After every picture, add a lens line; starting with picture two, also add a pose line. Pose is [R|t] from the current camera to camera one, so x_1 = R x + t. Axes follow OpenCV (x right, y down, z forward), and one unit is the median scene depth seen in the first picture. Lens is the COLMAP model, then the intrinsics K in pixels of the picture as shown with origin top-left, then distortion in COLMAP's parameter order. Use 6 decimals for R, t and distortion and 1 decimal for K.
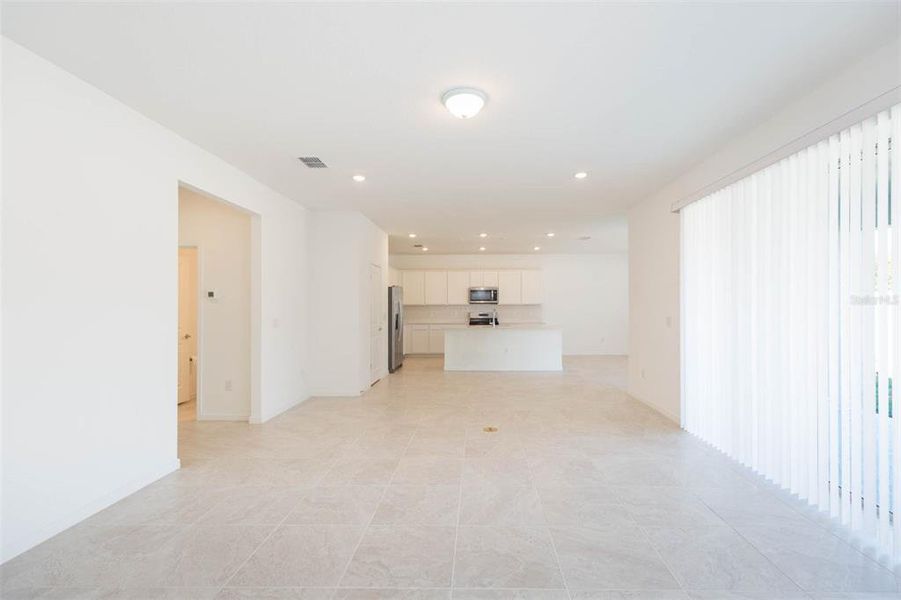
lens RADIAL K [[405.7, 0, 470.8], [0, 405.7, 298.1], [0, 0, 1]] dist [0.013777, -0.000044]
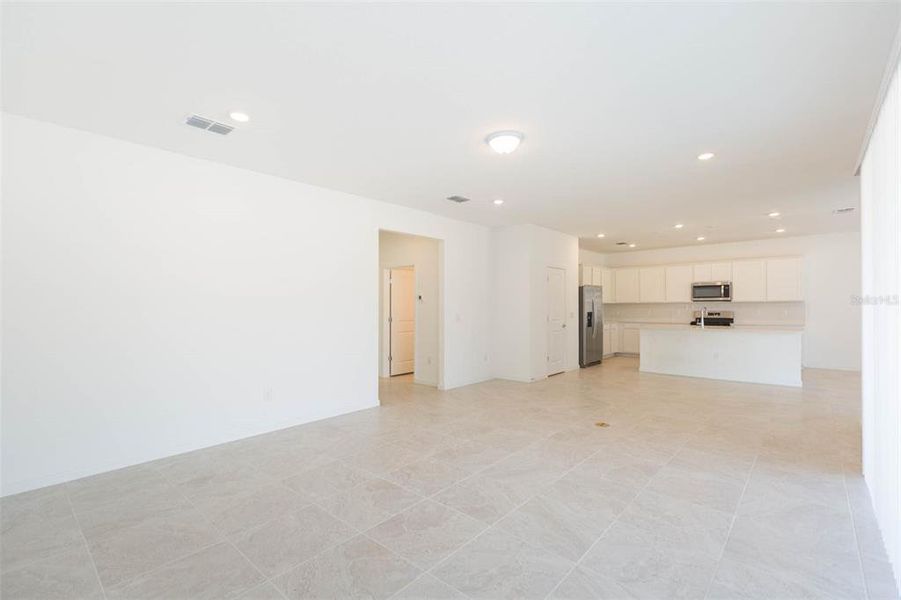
lens RADIAL K [[402.0, 0, 457.7], [0, 402.0, 301.6], [0, 0, 1]] dist [0.000119, -0.000134]
pose [[0.763937, -0.008583, -0.645233, 0.225107], [0.018198, 0.999800, 0.008248, -0.002520], [0.645034, -0.018043, 0.763941, -0.006577]]
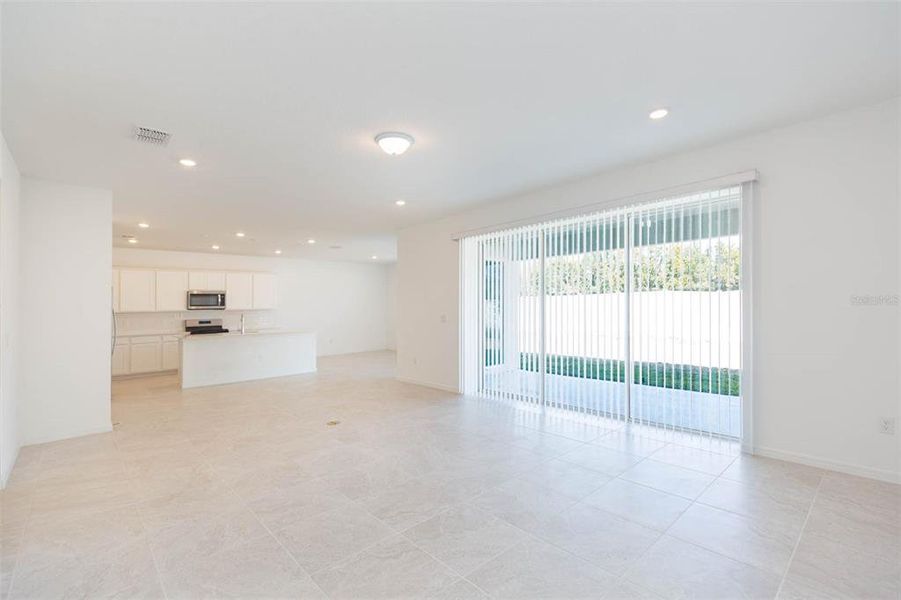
lens RADIAL K [[402.0, 0, 457.7], [0, 402.0, 301.6], [0, 0, 1]] dist [0.000119, -0.000134]
pose [[0.718781, -0.002501, 0.695232, -0.240359], [0.004727, 0.999988, -0.001290, 0.001129], [-0.695220, 0.004214, 0.718784, -0.002089]]
